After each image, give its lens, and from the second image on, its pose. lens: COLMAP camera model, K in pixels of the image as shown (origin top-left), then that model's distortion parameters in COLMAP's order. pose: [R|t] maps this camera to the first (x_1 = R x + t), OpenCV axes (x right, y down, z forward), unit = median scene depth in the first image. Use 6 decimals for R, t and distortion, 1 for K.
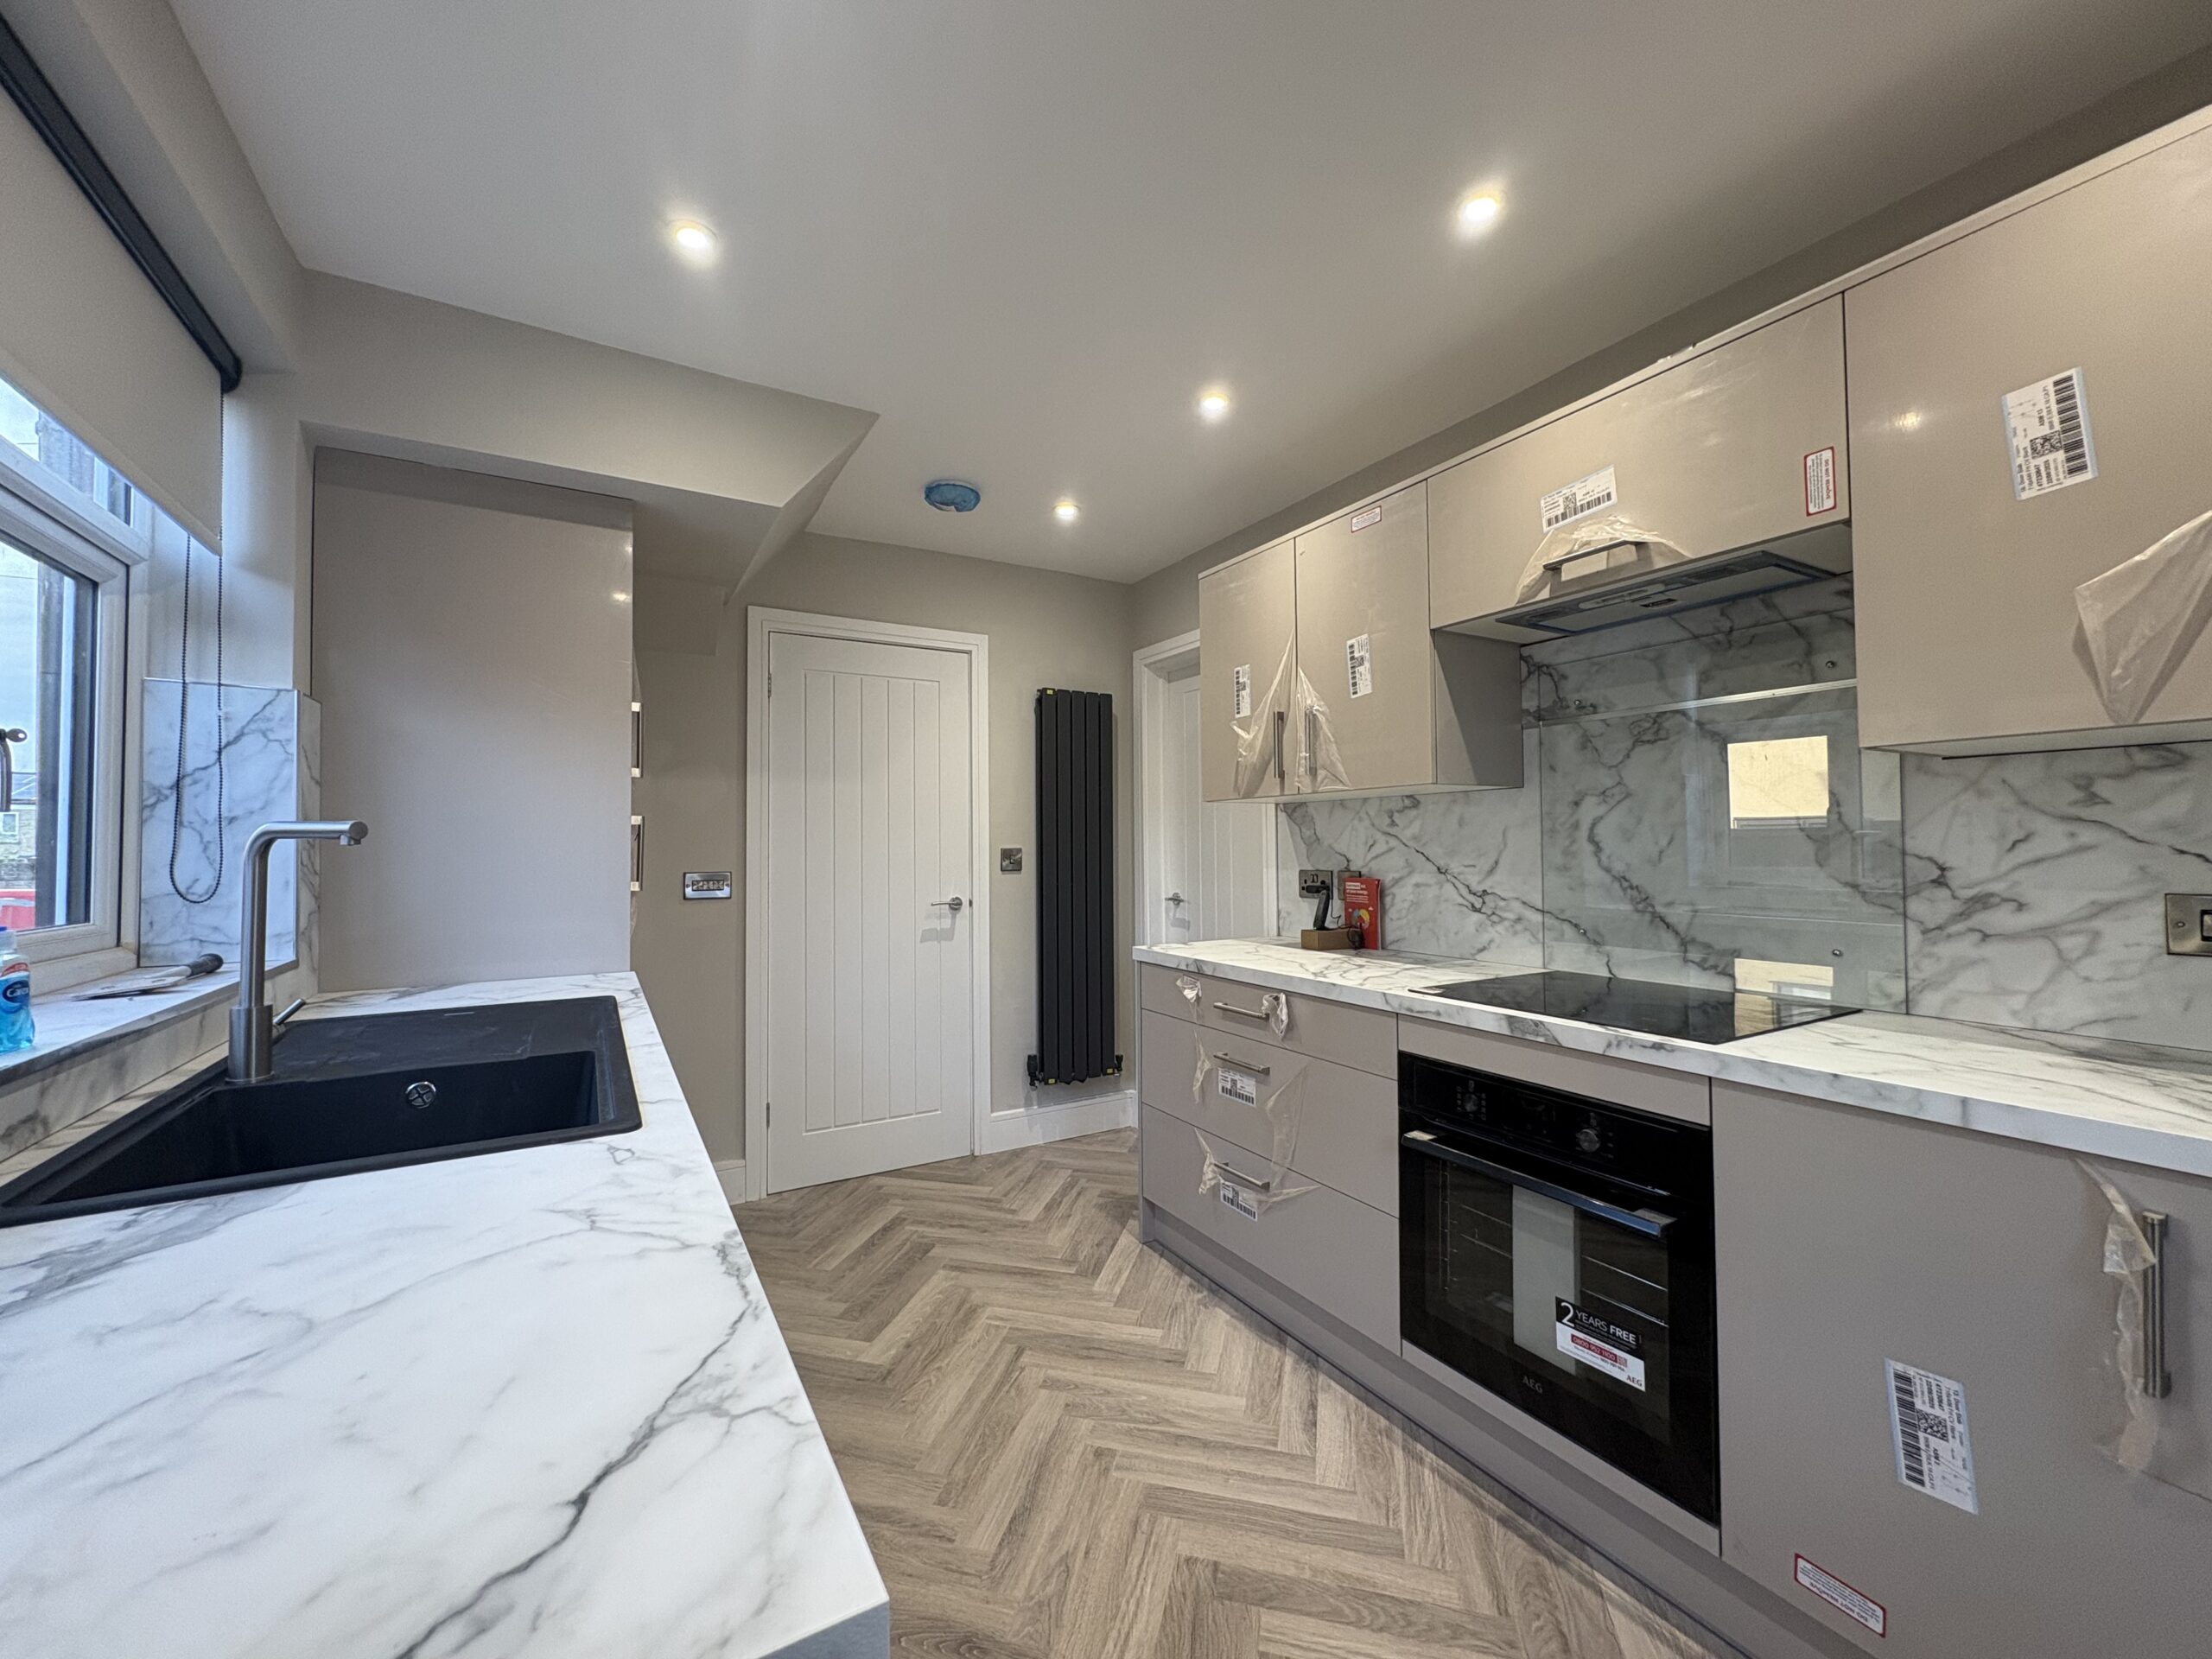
lens RADIAL K [[880.7, 0, 1099.5], [0, 880.7, 830.5], [0, 0, 1]] dist [-0.001333, 0.000157]
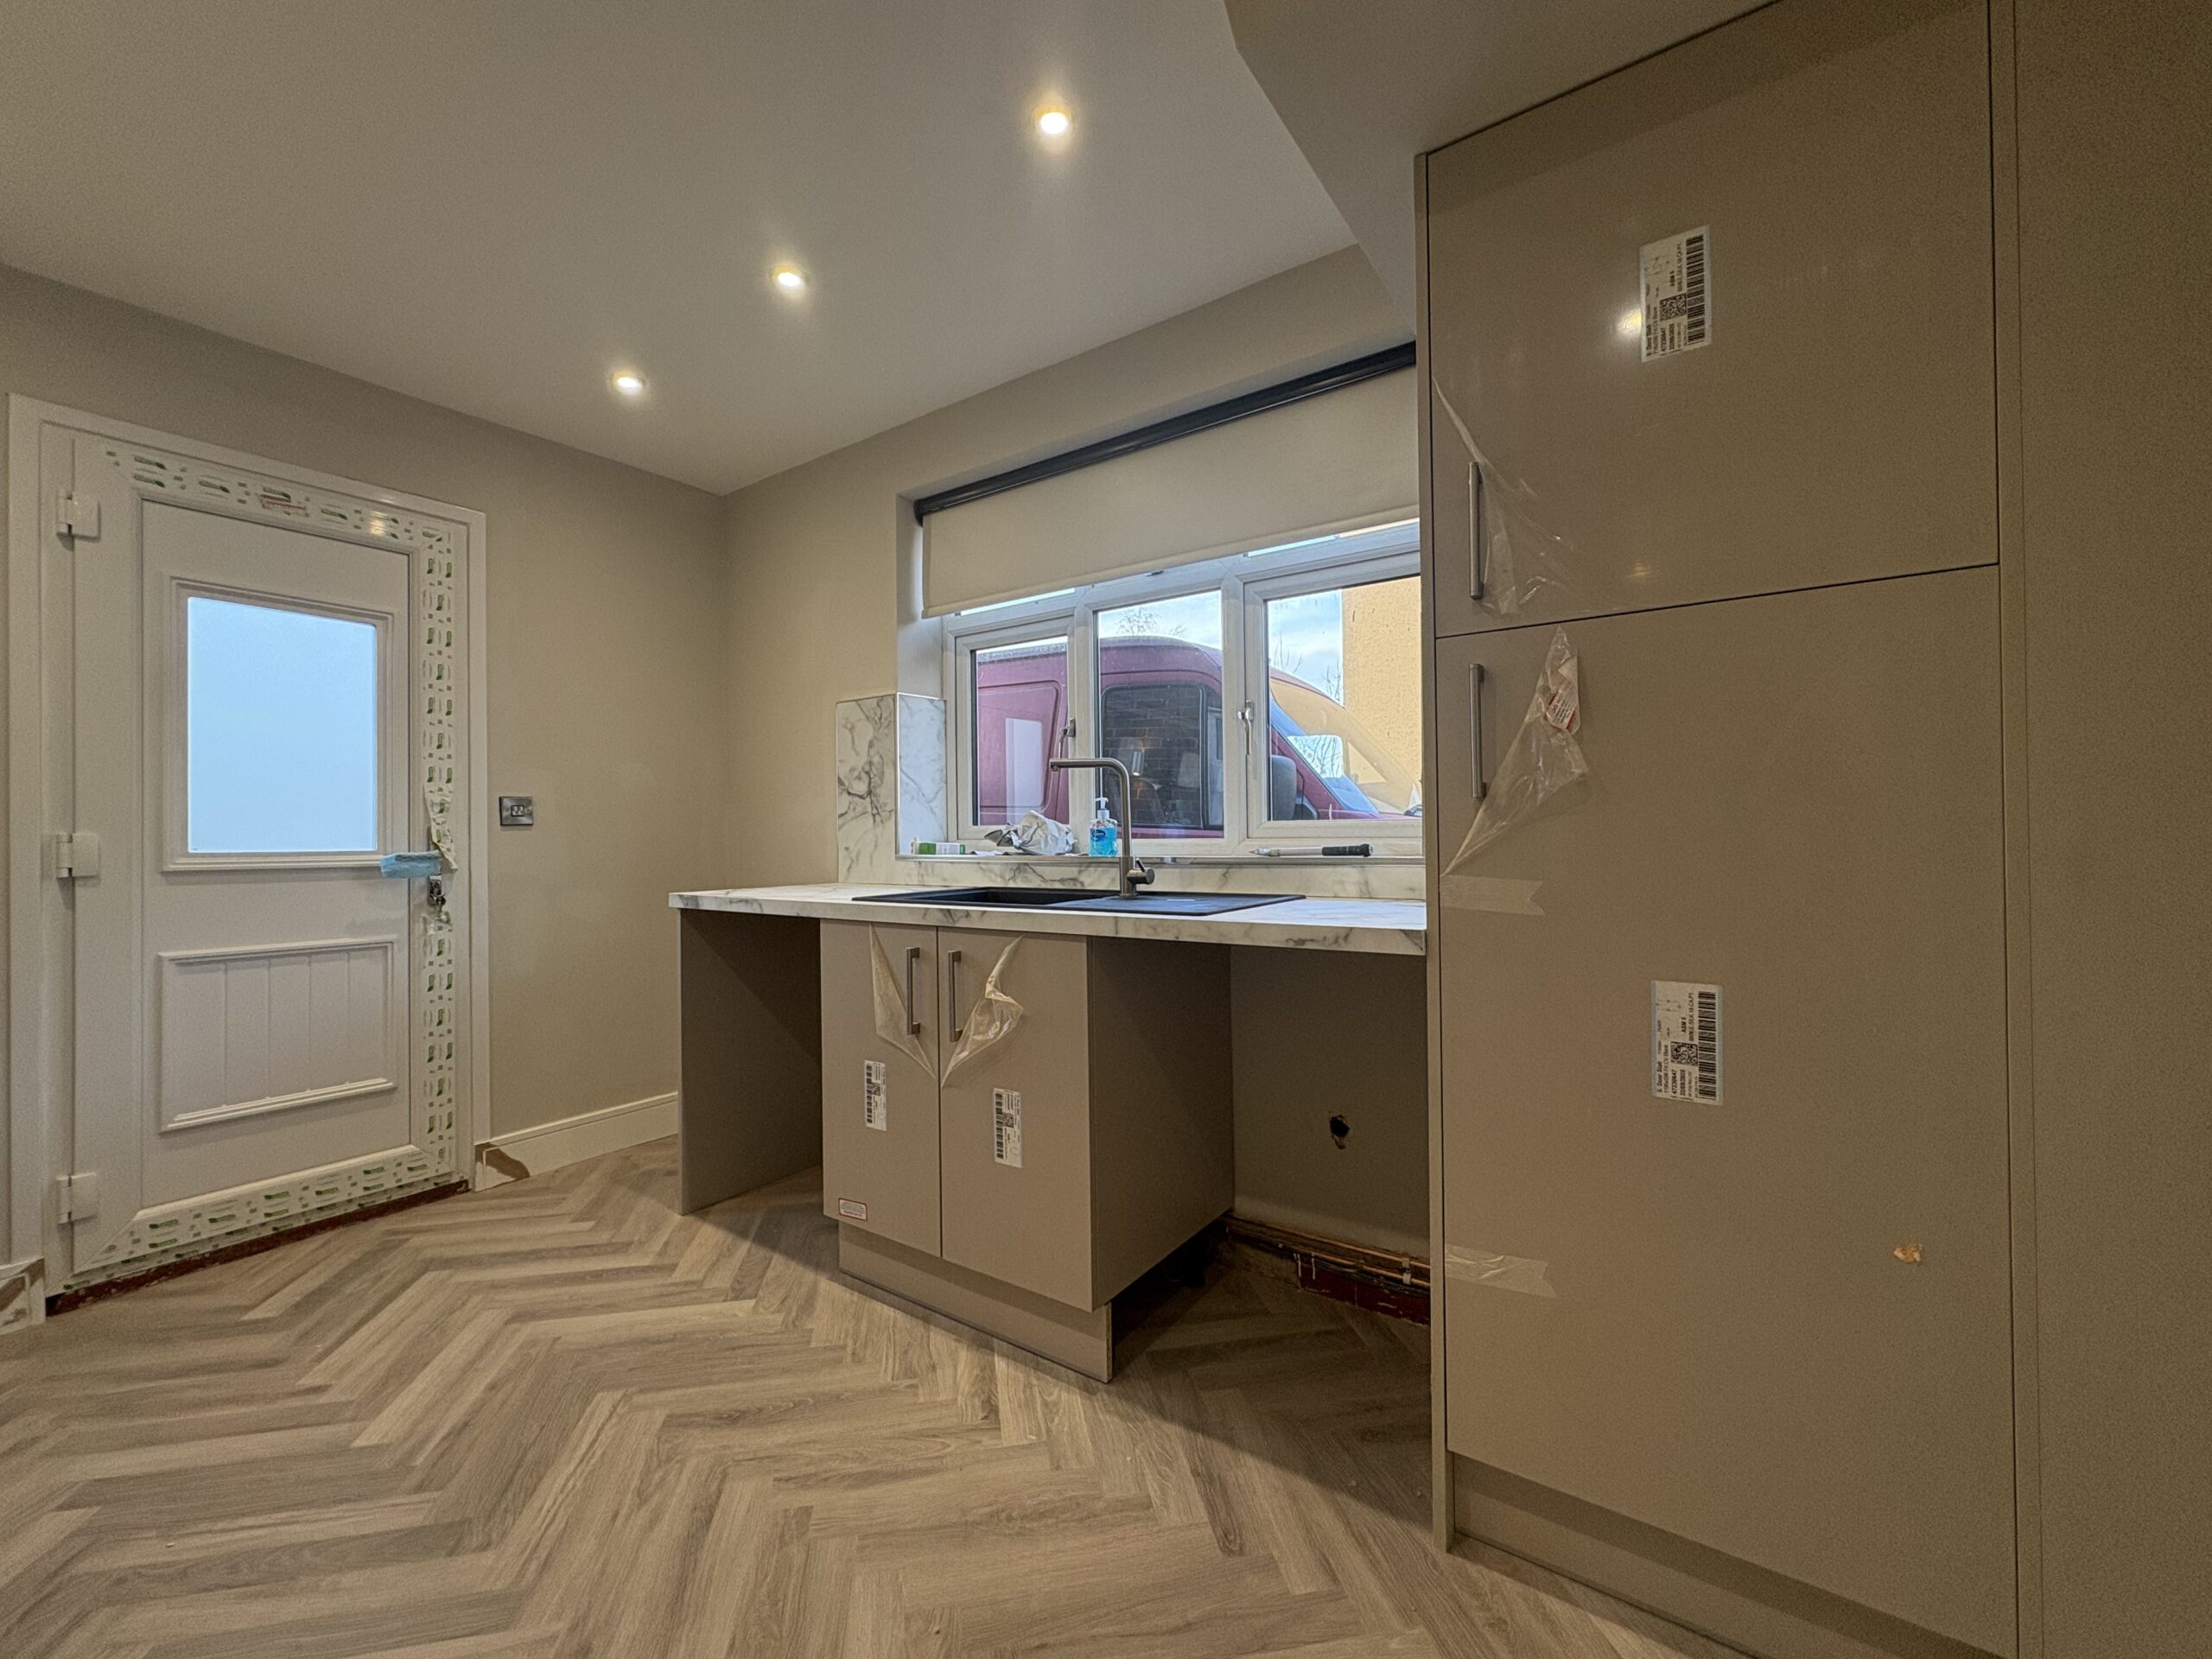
lens RADIAL K [[880.7, 0, 1100.5], [0, 880.7, 829.7], [0, 0, 1]] dist [-0.001333, 0.000157]
pose [[-0.907916, 0.019465, -0.418701, -0.071460], [0.029636, 0.999402, -0.017801, 0.095015], [0.418104, -0.028571, -0.907950, 1.431293]]
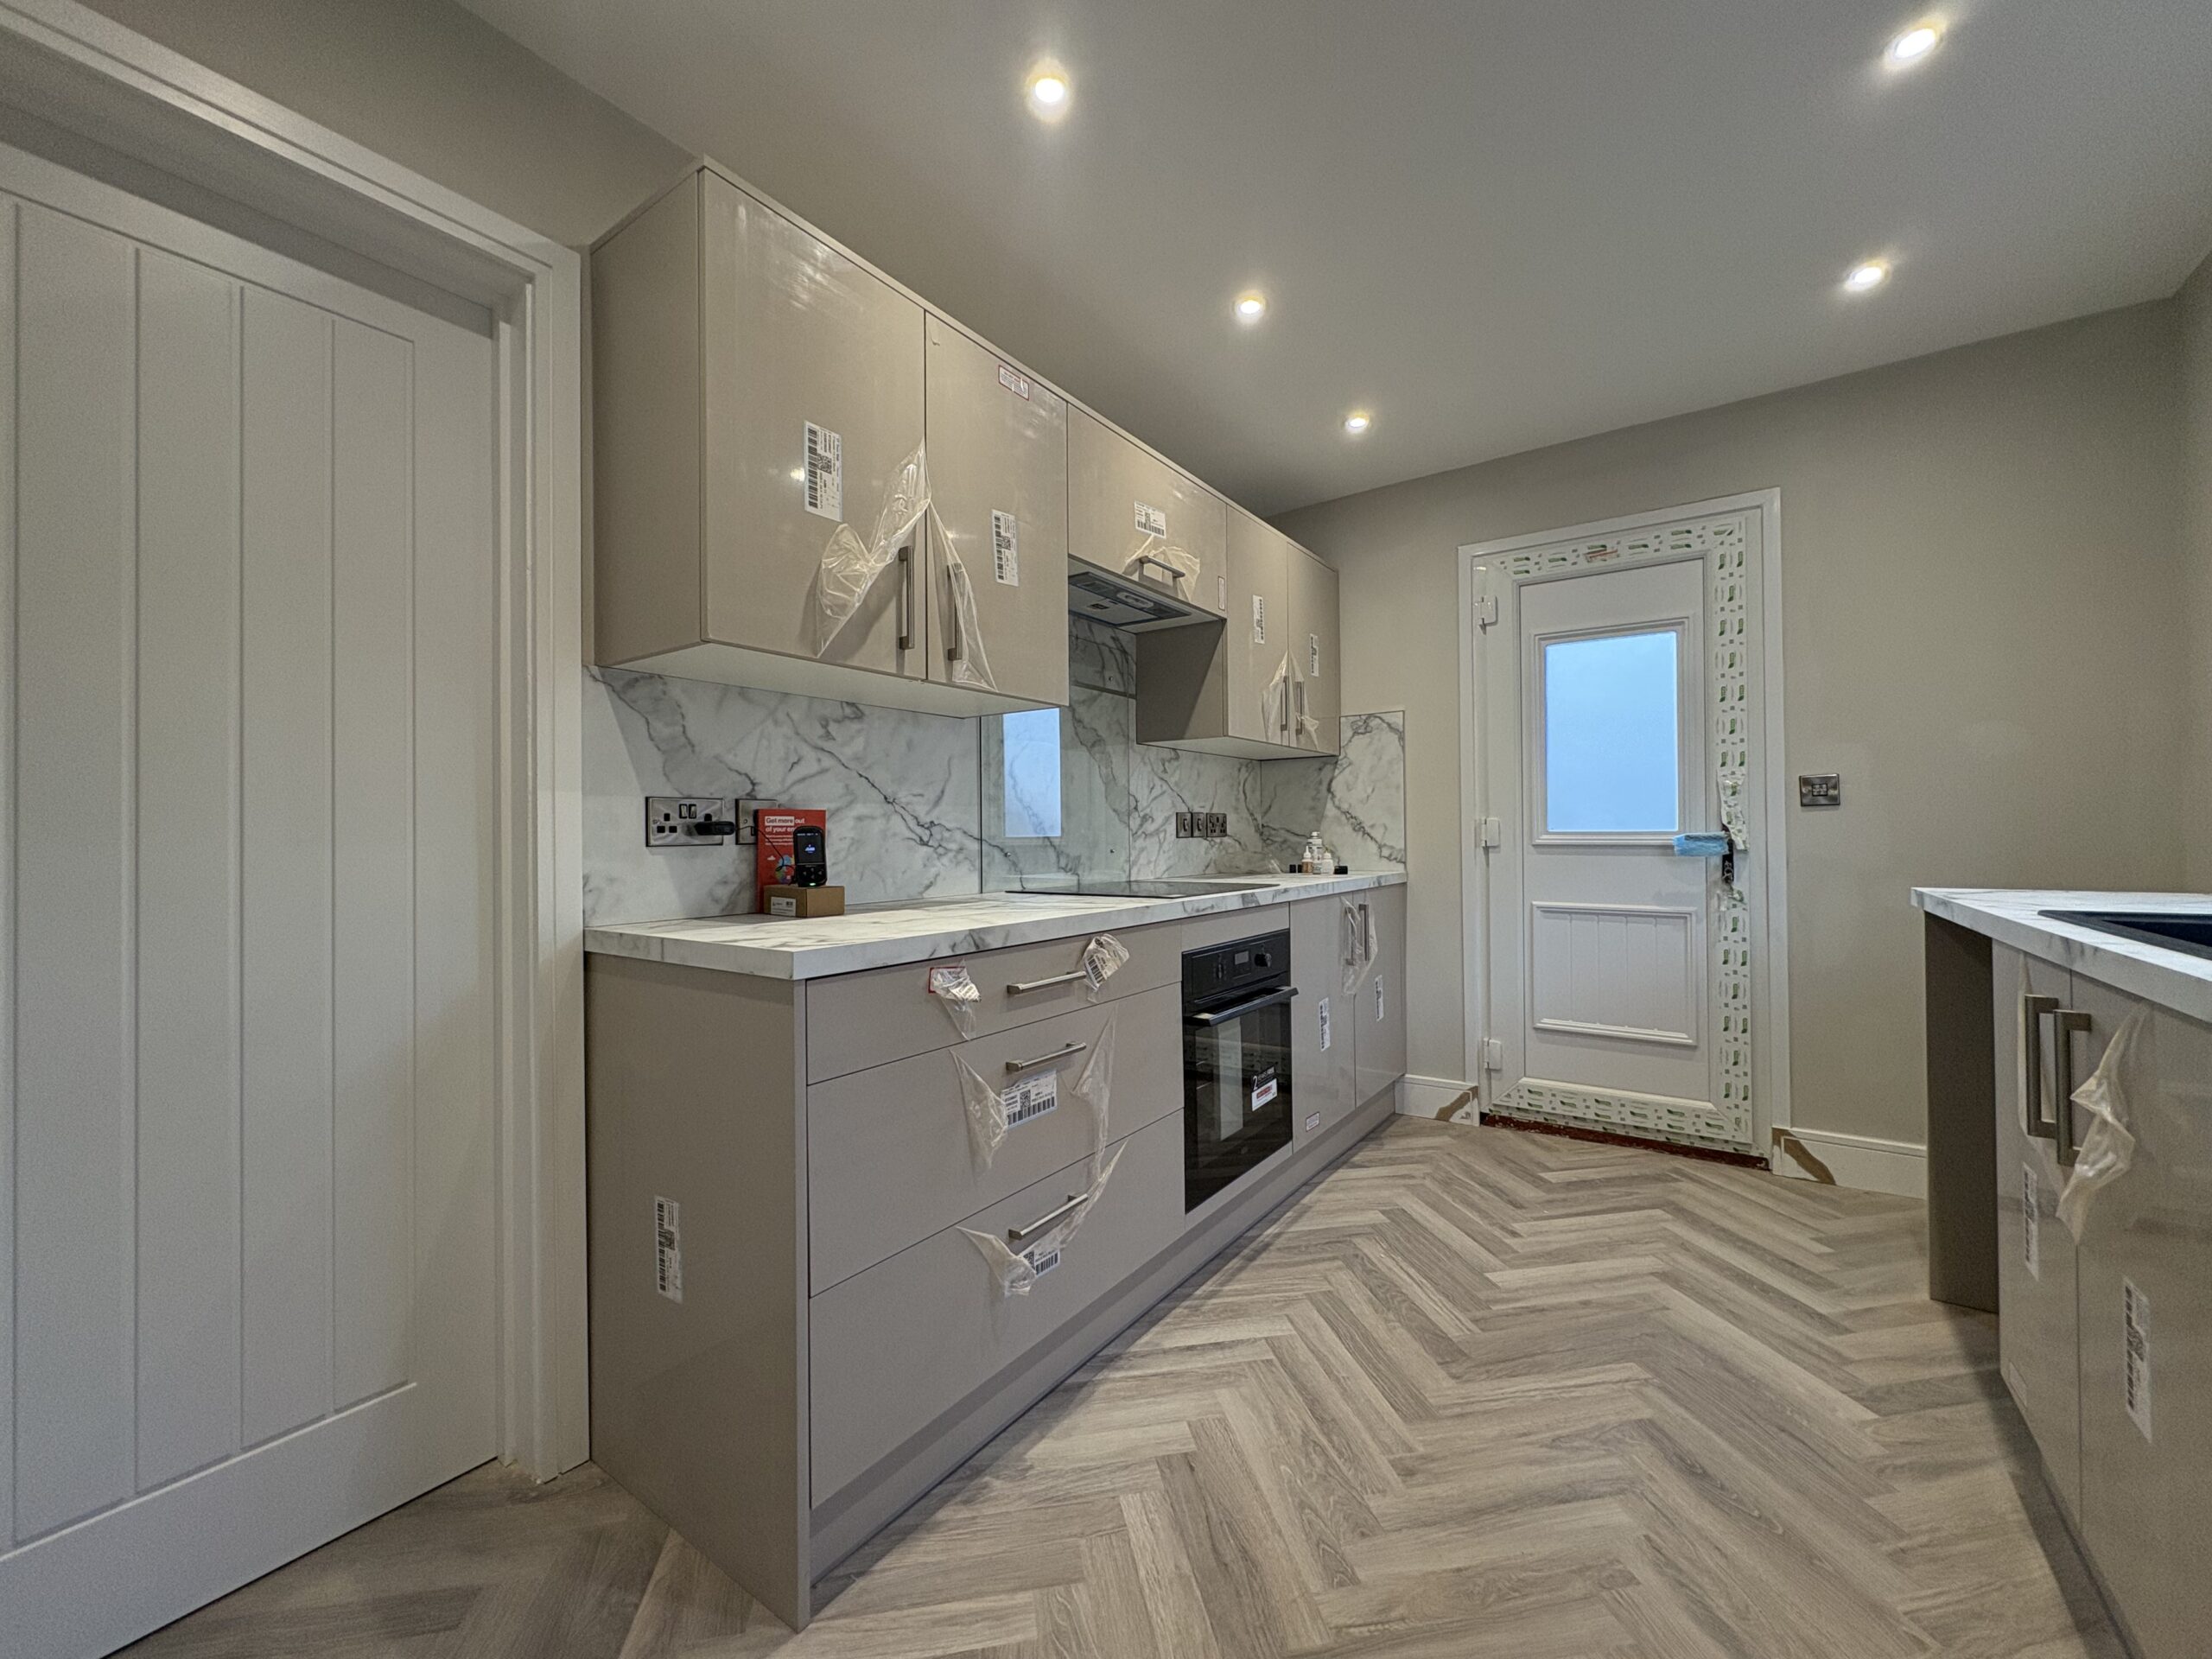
lens RADIAL K [[880.7, 0, 1111.5], [0, 880.7, 828.3], [0, 0, 1]] dist [-0.001333, 0.000157]
pose [[-0.423815, 0.020178, 0.905524, -0.515841], [-0.002485, 0.999722, -0.023440, 0.102211], [-0.905745, -0.012184, -0.423647, 1.296167]]
